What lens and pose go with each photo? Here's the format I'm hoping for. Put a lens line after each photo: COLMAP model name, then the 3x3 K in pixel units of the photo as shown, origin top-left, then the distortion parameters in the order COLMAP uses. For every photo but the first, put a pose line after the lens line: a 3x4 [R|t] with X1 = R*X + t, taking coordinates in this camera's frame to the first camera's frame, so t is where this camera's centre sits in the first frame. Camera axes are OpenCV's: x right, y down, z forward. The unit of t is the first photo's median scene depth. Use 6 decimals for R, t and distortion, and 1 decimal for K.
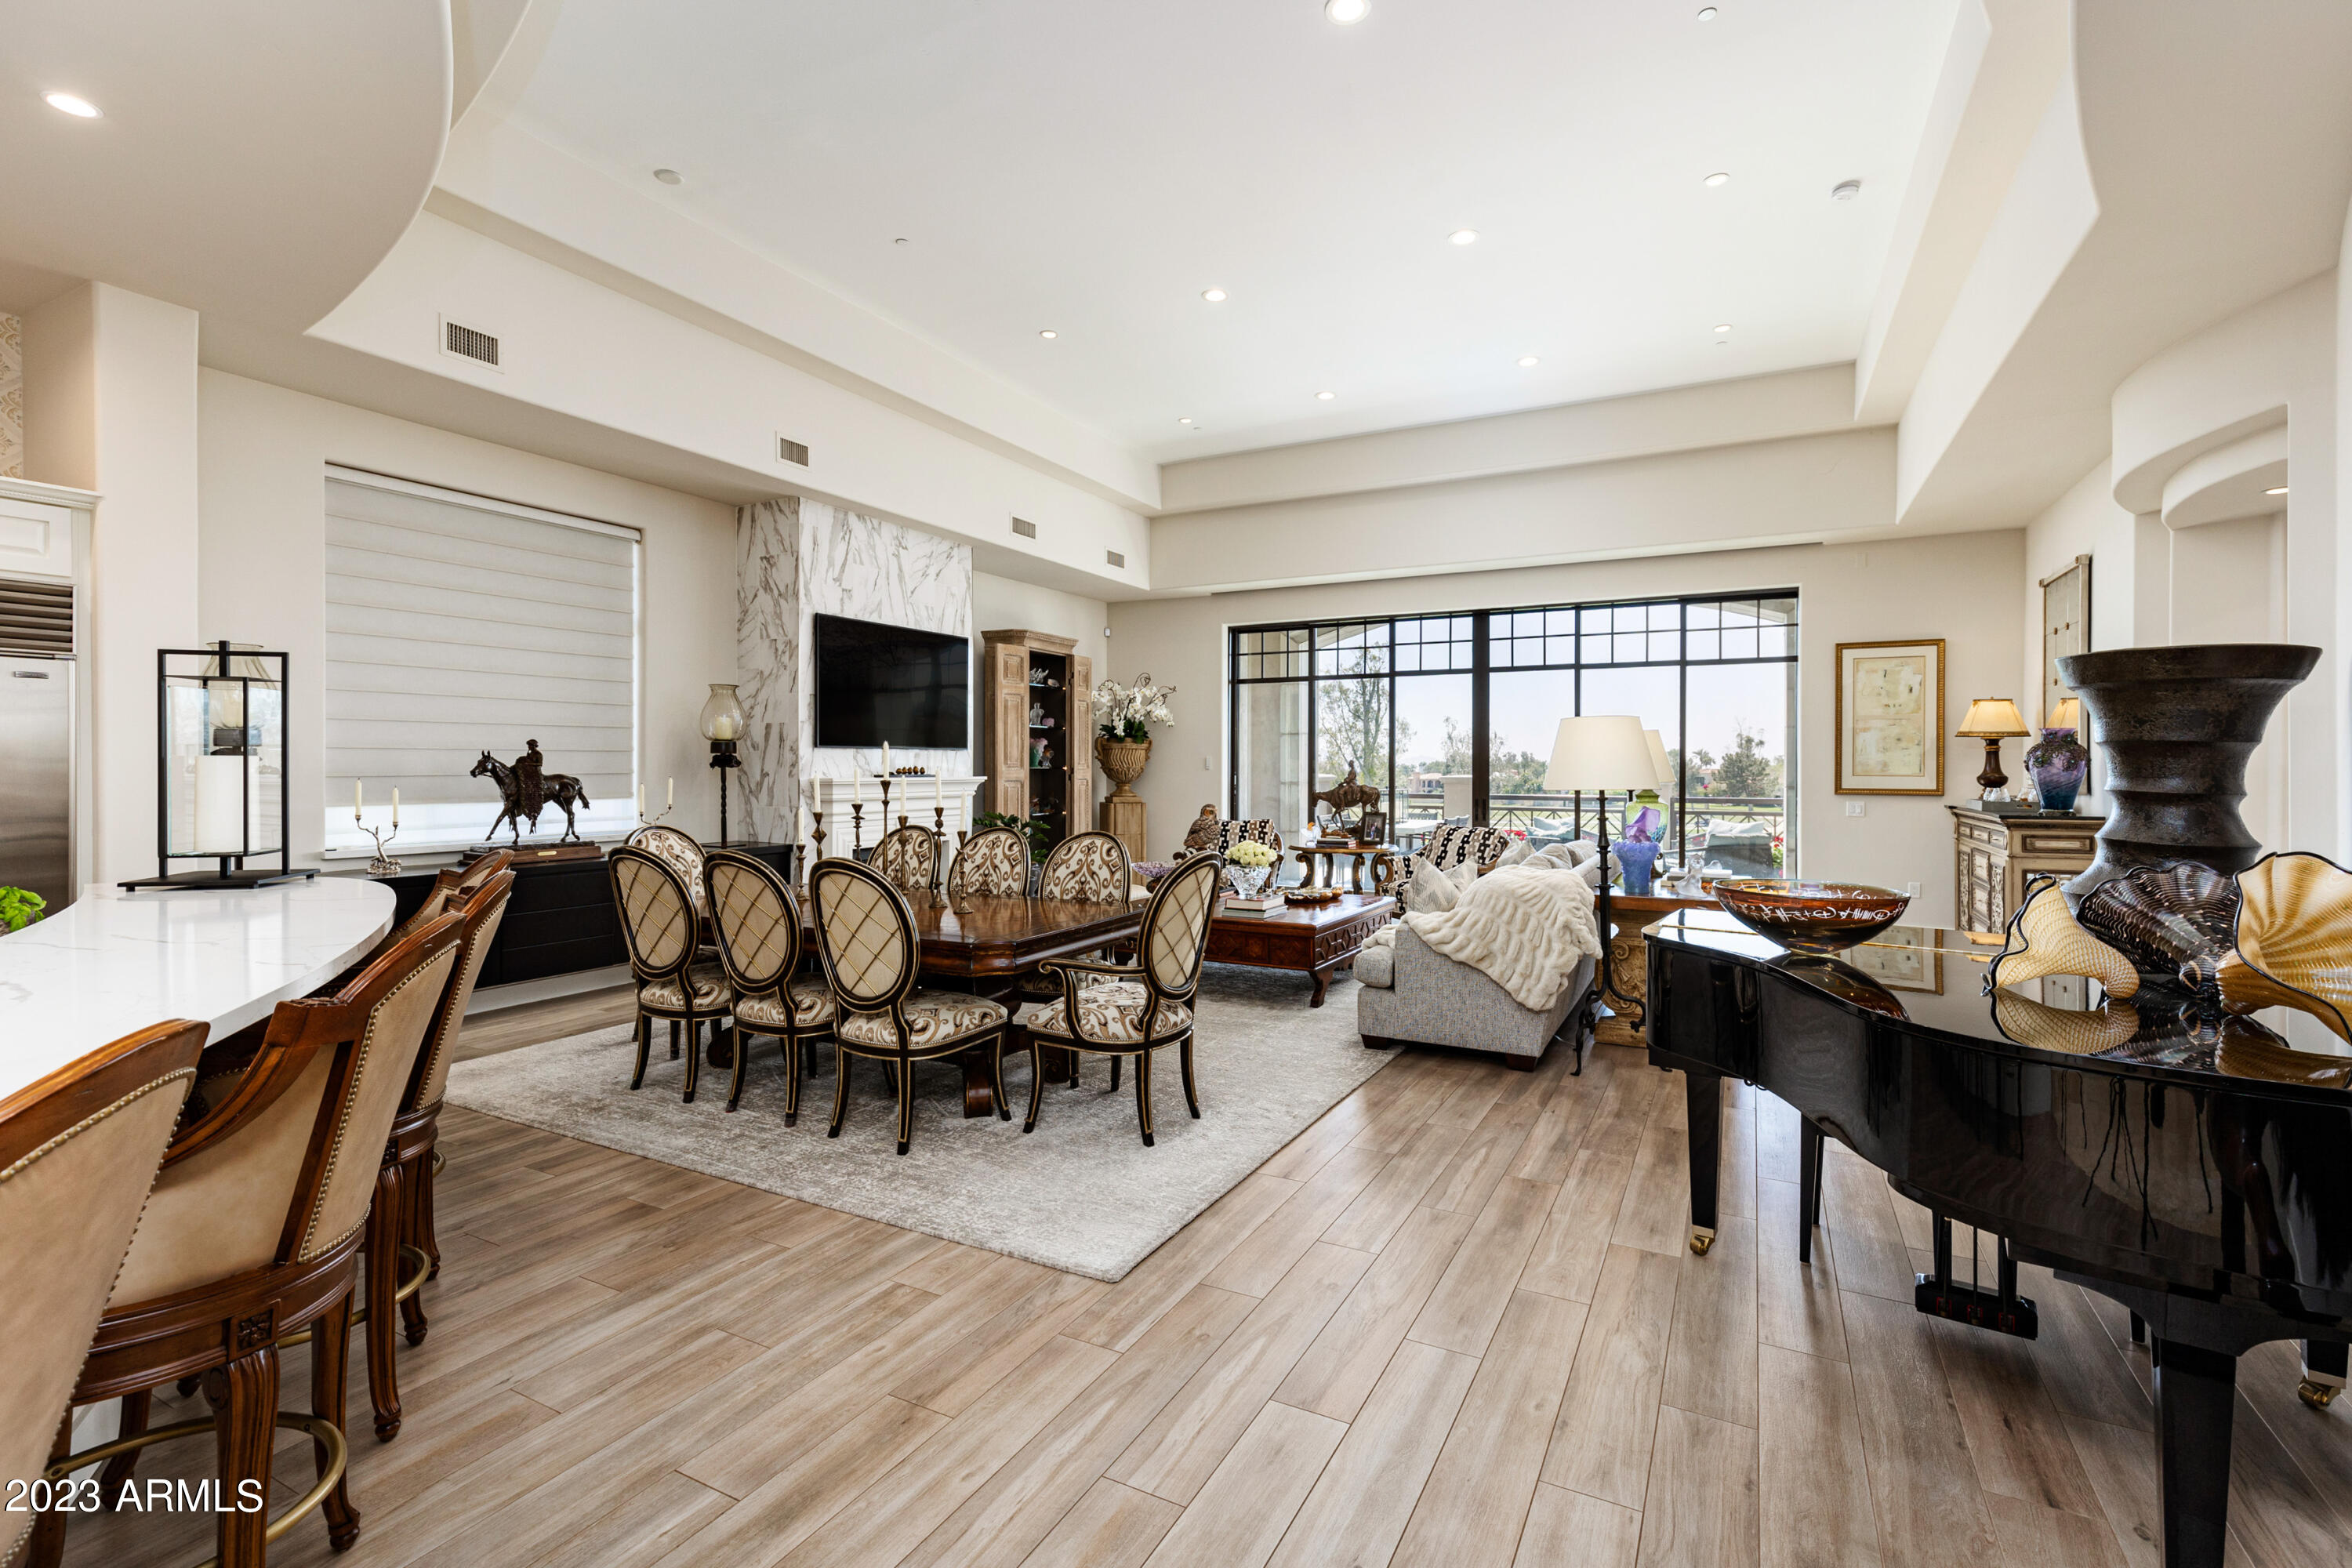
lens RADIAL K [[1075.7, 0, 1177.1], [0, 1075.7, 777.8], [0, 0, 1]] dist [0.012283, -0.000443]
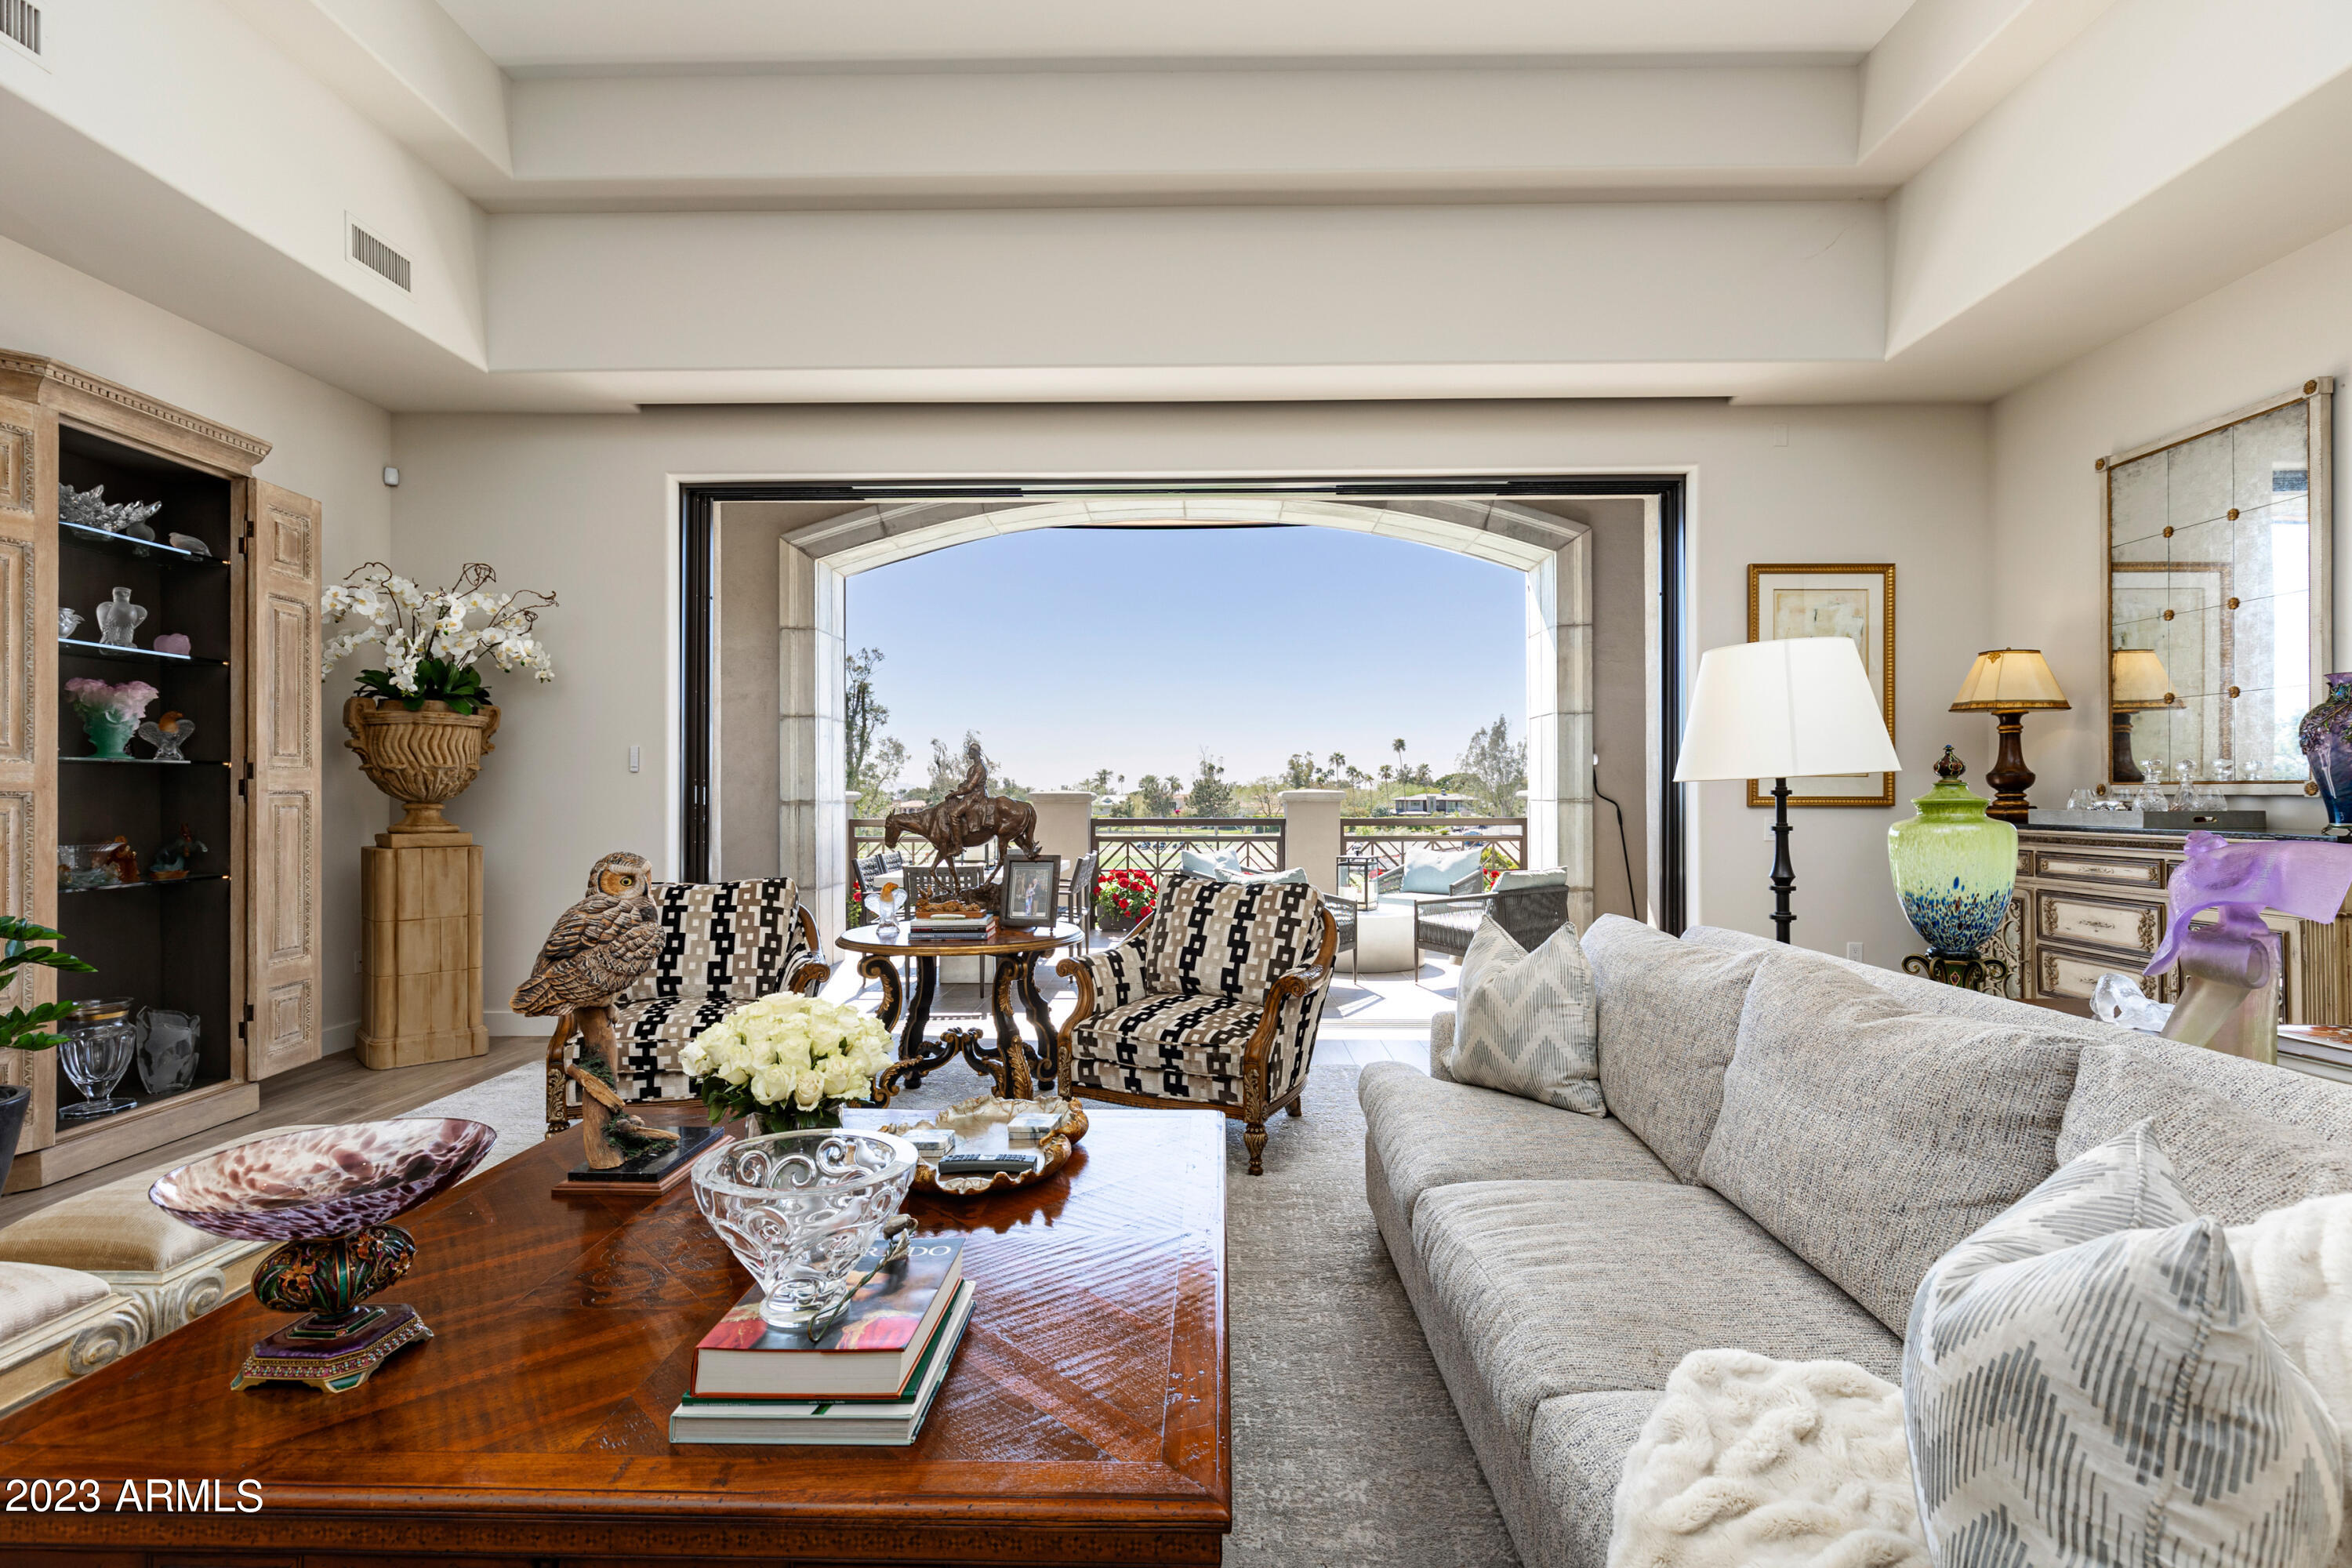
lens RADIAL K [[1134.5, 0, 1185.8], [0, 1134.5, 786.1], [0, 0, 1]] dist [0.008682, -0.002830]
pose [[0.891217, -0.001772, 0.453573, 0.019367], [0.009592, 0.999842, -0.014940, 0.008581], [-0.453475, 0.017665, 0.891094, 0.471674]]
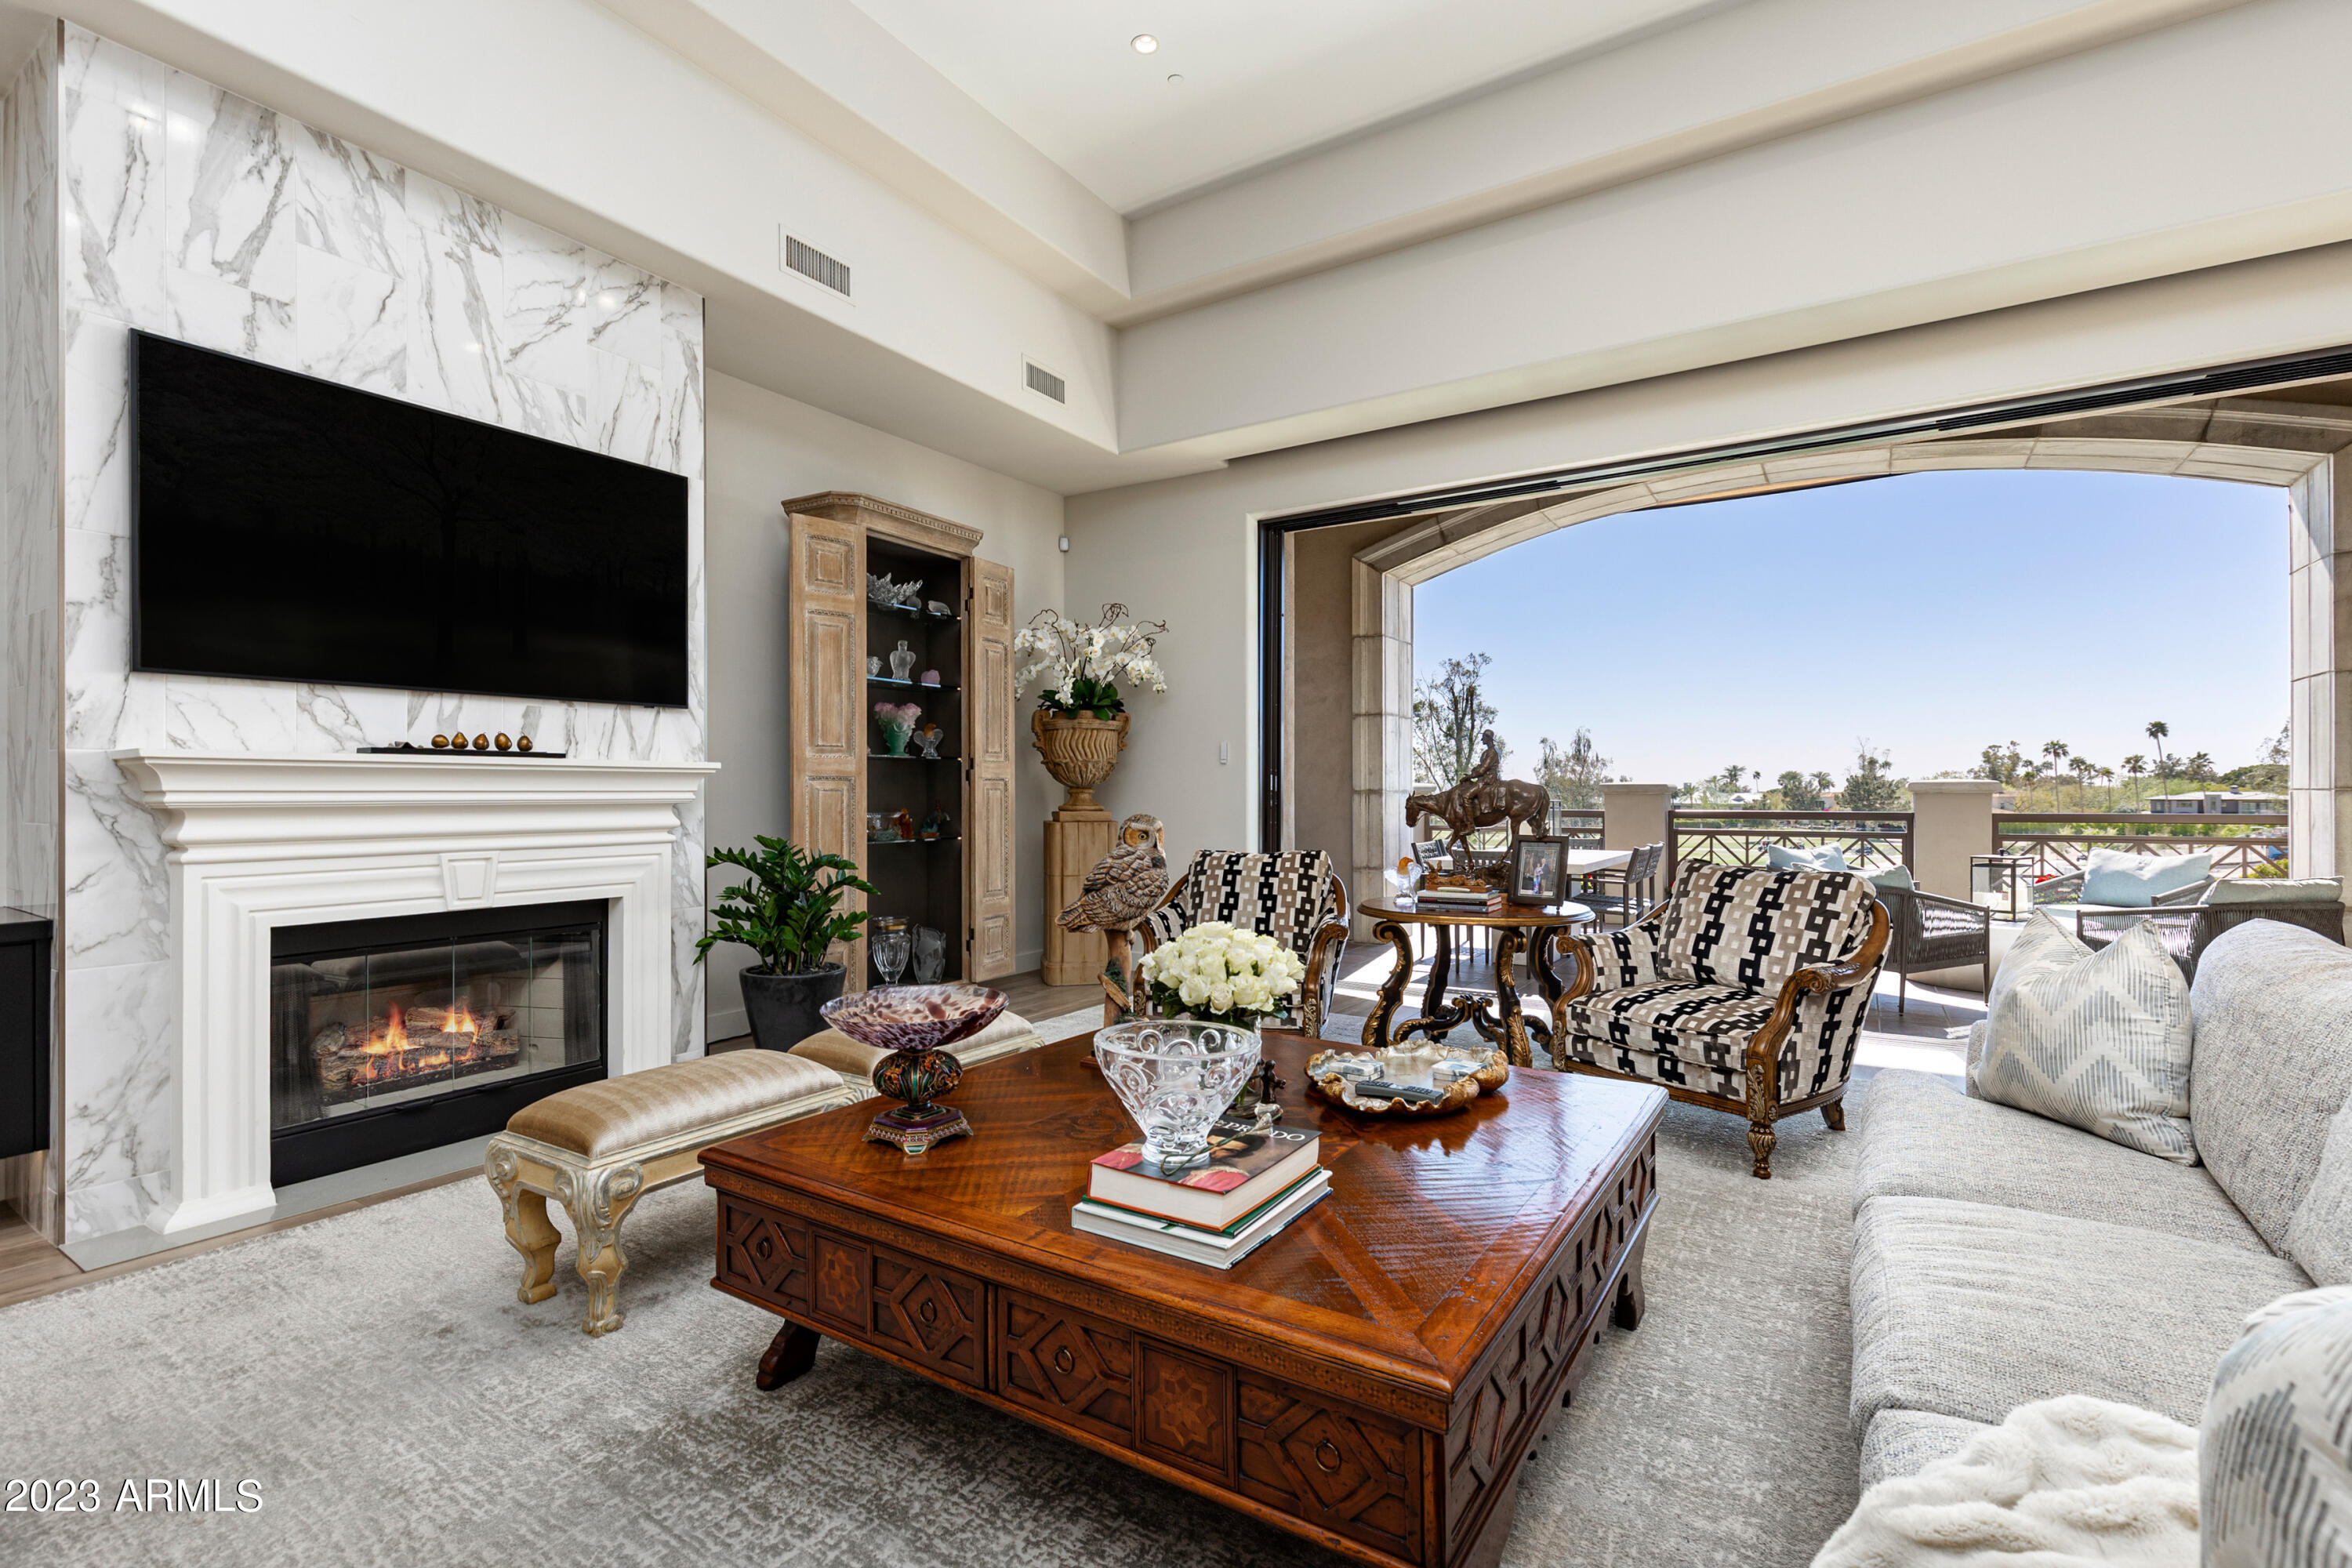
lens RADIAL K [[1075.7, 0, 1174.7], [0, 1075.7, 788.6], [0, 0, 1]] dist [0.012283, -0.000443]
pose [[0.996713, -0.004482, -0.080885, 0.053558], [0.003290, 0.999884, -0.014875, 0.015094], [0.080942, 0.014560, 0.996612, 0.450152]]
